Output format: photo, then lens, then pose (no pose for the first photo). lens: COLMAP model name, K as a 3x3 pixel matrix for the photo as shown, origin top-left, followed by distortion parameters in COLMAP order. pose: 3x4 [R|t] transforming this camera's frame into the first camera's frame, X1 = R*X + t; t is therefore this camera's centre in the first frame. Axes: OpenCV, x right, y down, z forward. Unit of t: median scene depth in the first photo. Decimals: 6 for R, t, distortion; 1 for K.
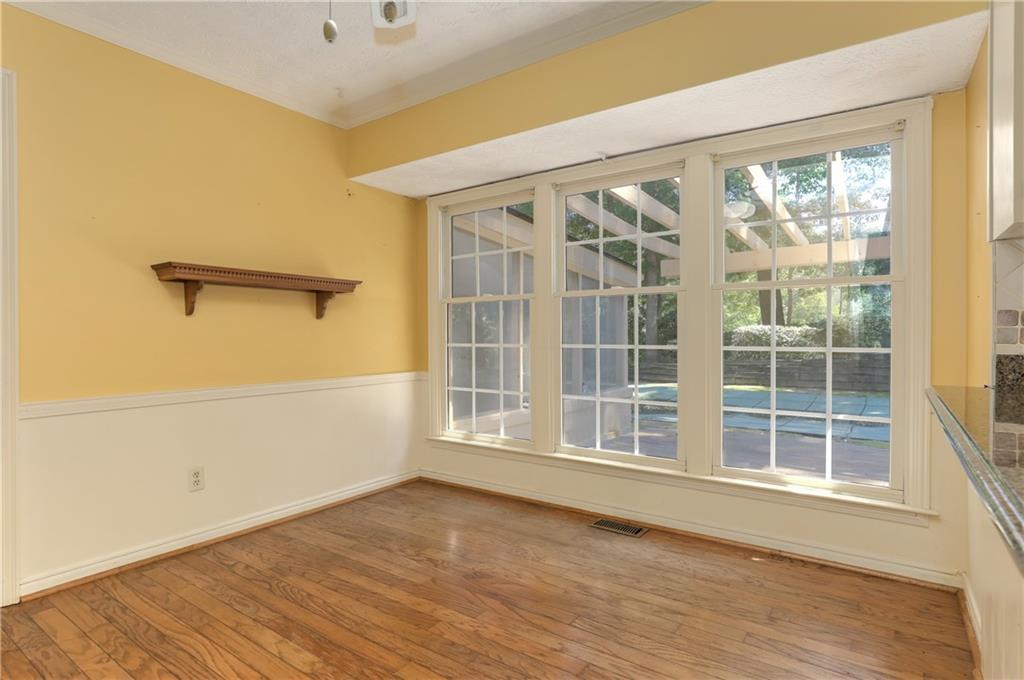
lens RADIAL K [[534.9, 0, 516.9], [0, 534.9, 321.1], [0, 0, 1]] dist [0.001026, 0.000792]
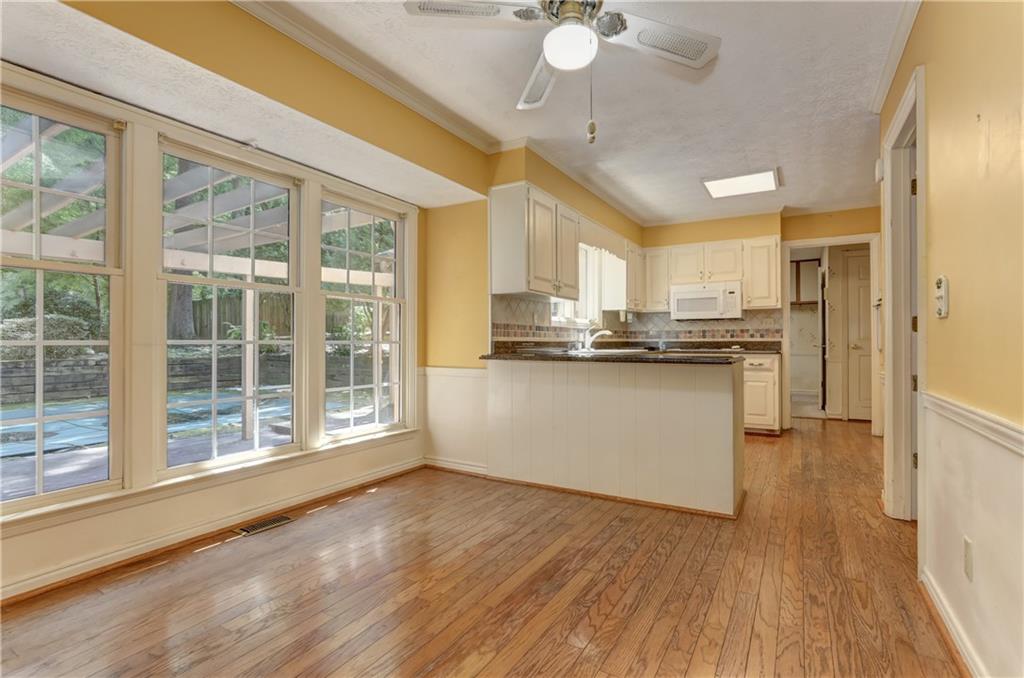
lens RADIAL K [[487.4, 0, 512.0], [0, 487.4, 339.0], [0, 0, 1]] dist [-0.001387, -0.000030]
pose [[-0.067687, 0.015880, 0.997580, -0.925449], [-0.017063, 0.999709, -0.017072, 0.048898], [-0.997561, -0.018178, -0.067396, 0.723974]]
